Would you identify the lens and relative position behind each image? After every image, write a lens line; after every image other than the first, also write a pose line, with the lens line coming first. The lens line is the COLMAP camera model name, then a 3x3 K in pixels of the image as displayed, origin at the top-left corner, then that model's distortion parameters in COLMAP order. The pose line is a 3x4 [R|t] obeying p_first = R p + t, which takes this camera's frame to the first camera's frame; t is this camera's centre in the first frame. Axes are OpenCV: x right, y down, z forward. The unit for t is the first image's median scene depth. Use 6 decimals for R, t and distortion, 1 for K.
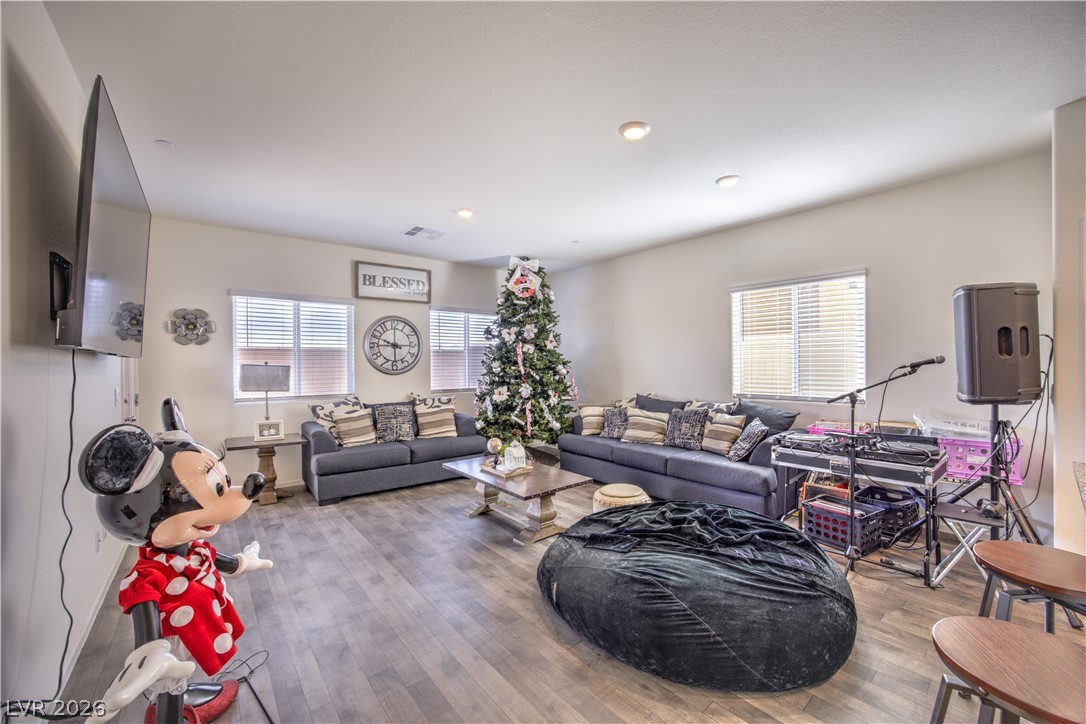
lens RADIAL K [[429.6, 0, 553.3], [0, 429.6, 365.4], [0, 0, 1]] dist [-0.042907, 0.013258]
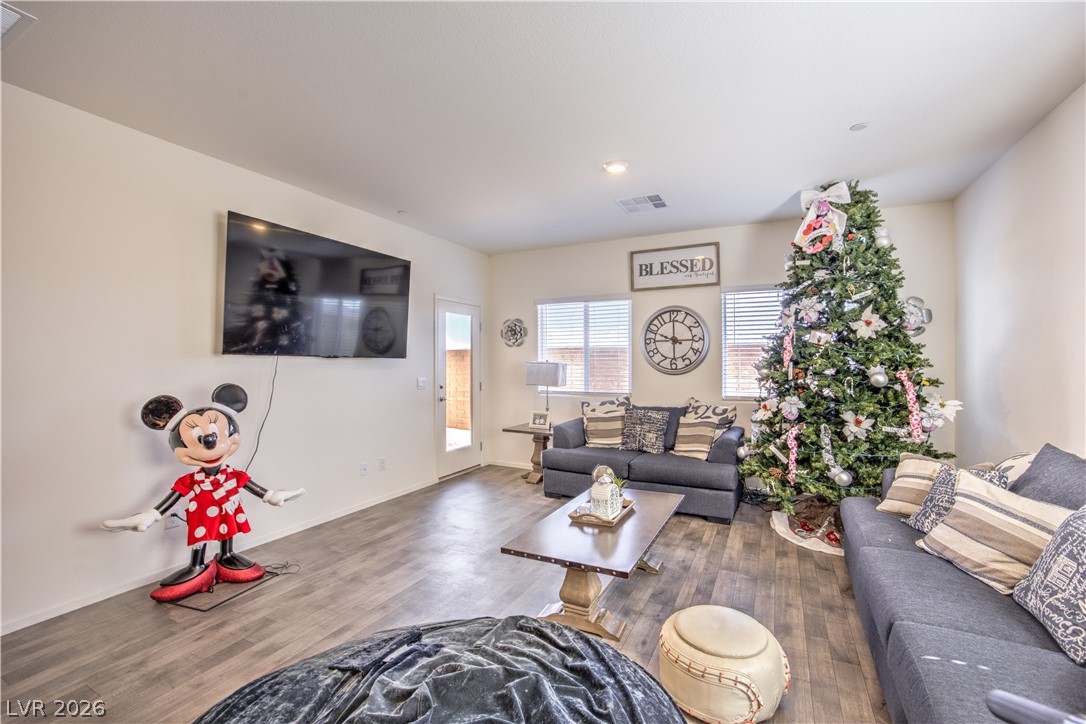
lens RADIAL K [[456.1, 0, 550.0], [0, 456.1, 358.0], [0, 0, 1]] dist [-0.048082, 0.020613]
pose [[0.394431, -0.001638, -0.918924, 0.385367], [-0.003732, 0.999987, -0.003384, -0.007719], [0.918918, 0.004764, 0.394420, 0.436587]]
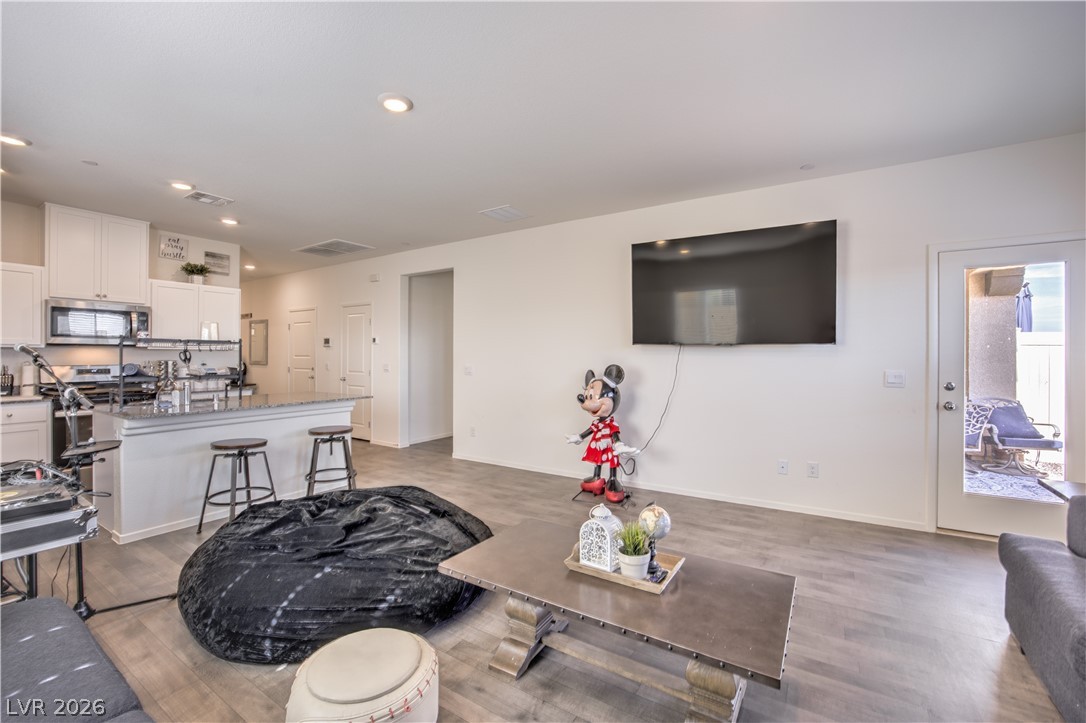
lens RADIAL K [[456.1, 0, 550.0], [0, 456.1, 357.5], [0, 0, 1]] dist [-0.048082, 0.020613]
pose [[-0.951963, 0.008436, -0.306097, 0.091538], [0.005962, 0.999942, 0.009014, 0.003292], [0.306156, 0.006756, -0.951958, 1.028866]]
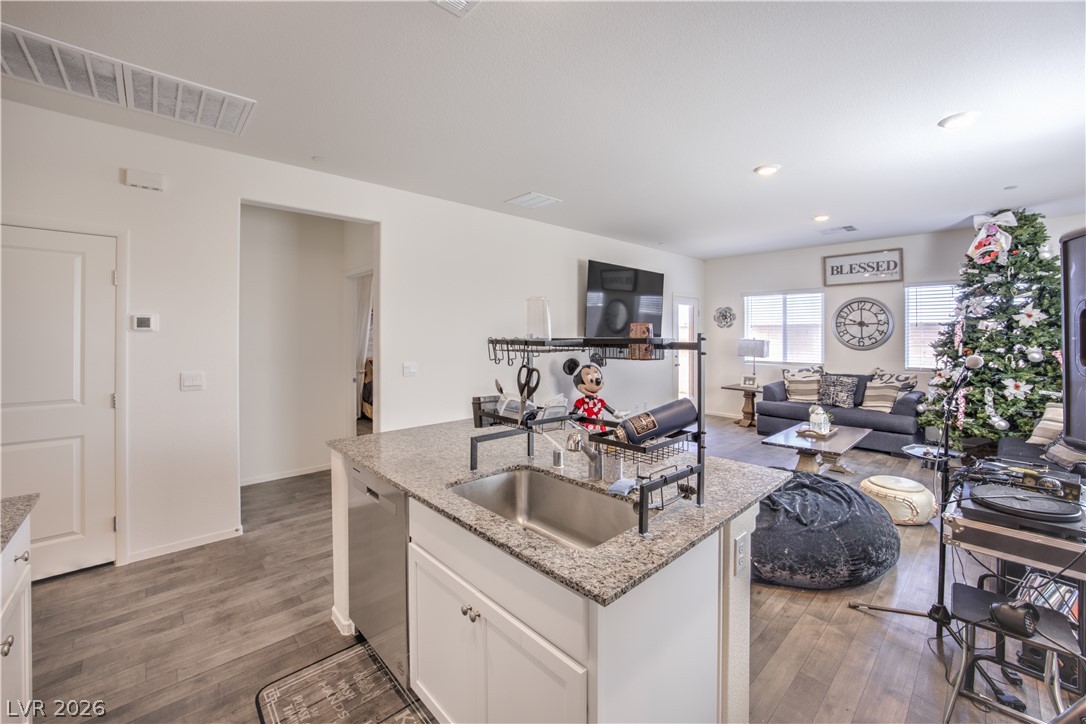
lens RADIAL K [[435.5, 0, 558.3], [0, 435.5, 331.8], [0, 0, 1]] dist [-0.032861, 0.011010]
pose [[0.071404, 0.003198, -0.997442, 0.731356], [-0.003093, 0.999991, 0.002985, -0.028517], [0.997443, 0.002872, 0.071413, 0.134786]]
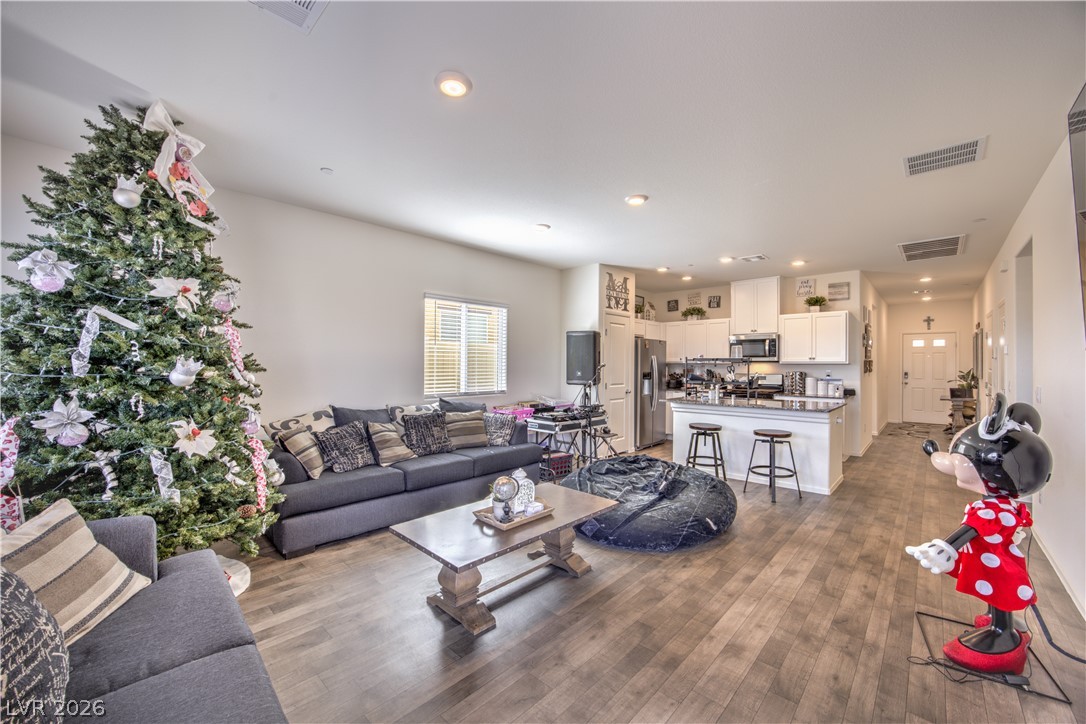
lens RADIAL K [[429.6, 0, 553.3], [0, 429.6, 365.4], [0, 0, 1]] dist [-0.042907, 0.013258]
pose [[-0.127680, 0.004760, 0.991804, -0.578301], [0.000088, 0.999989, -0.004788, -0.000282], [-0.991815, -0.000524, -0.127679, 0.724086]]
